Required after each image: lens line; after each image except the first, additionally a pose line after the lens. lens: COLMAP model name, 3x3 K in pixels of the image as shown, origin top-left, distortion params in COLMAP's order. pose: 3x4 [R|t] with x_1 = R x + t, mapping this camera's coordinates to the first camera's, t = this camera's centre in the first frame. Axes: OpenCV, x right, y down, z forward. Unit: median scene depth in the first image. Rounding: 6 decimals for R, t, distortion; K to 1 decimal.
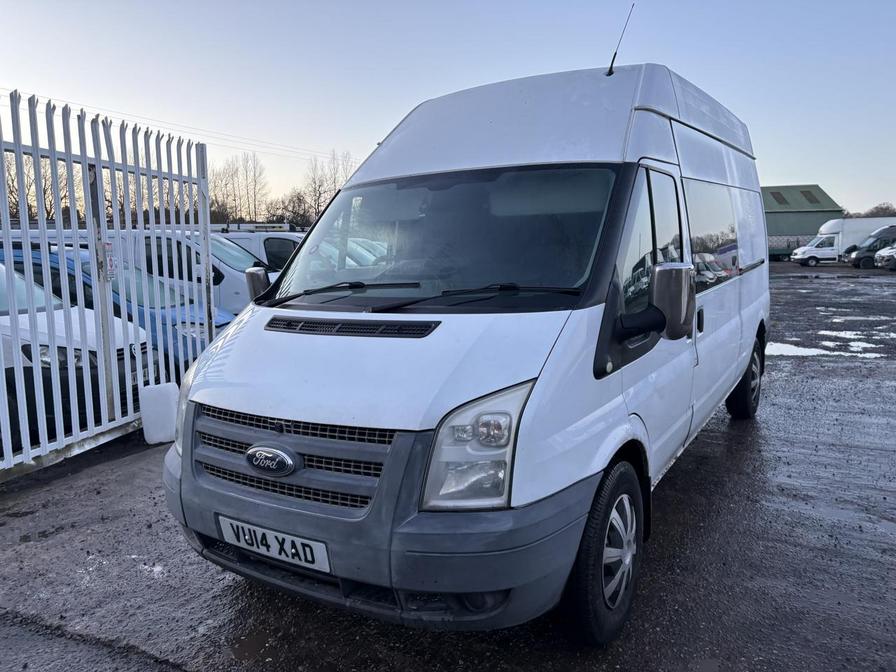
lens RADIAL K [[676.6, 0, 448.7], [0, 676.6, 335.0], [0, 0, 1]] dist [0.013693, 0.007931]
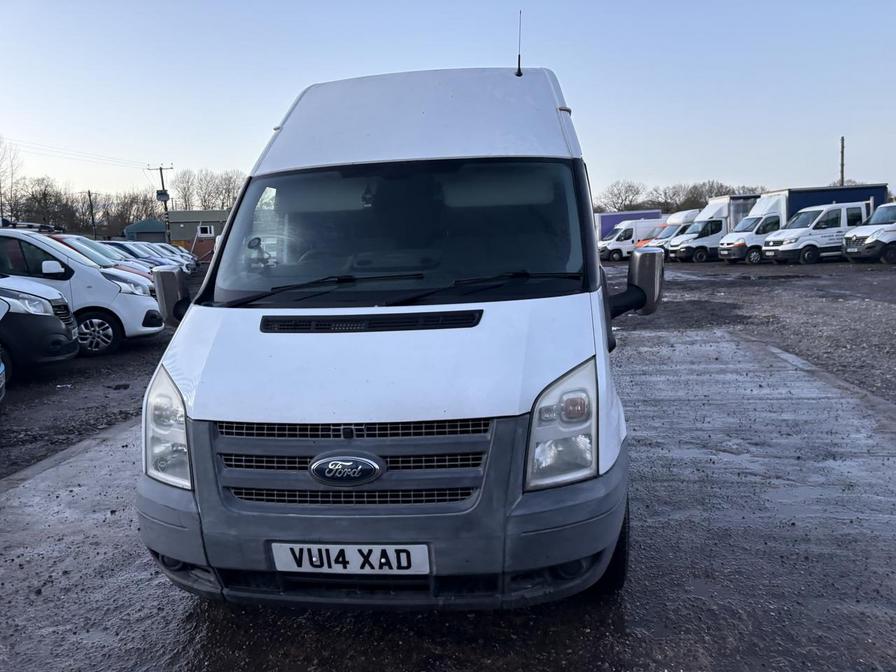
lens RADIAL K [[676.6, 0, 491.0], [0, 676.6, 335.0], [0, 0, 1]] dist [0.013693, 0.007931]
pose [[0.905374, -0.072767, 0.418333, -0.460370], [0.068729, 0.997329, 0.024734, -0.006746], [-0.419015, 0.006358, 0.907957, 0.080182]]
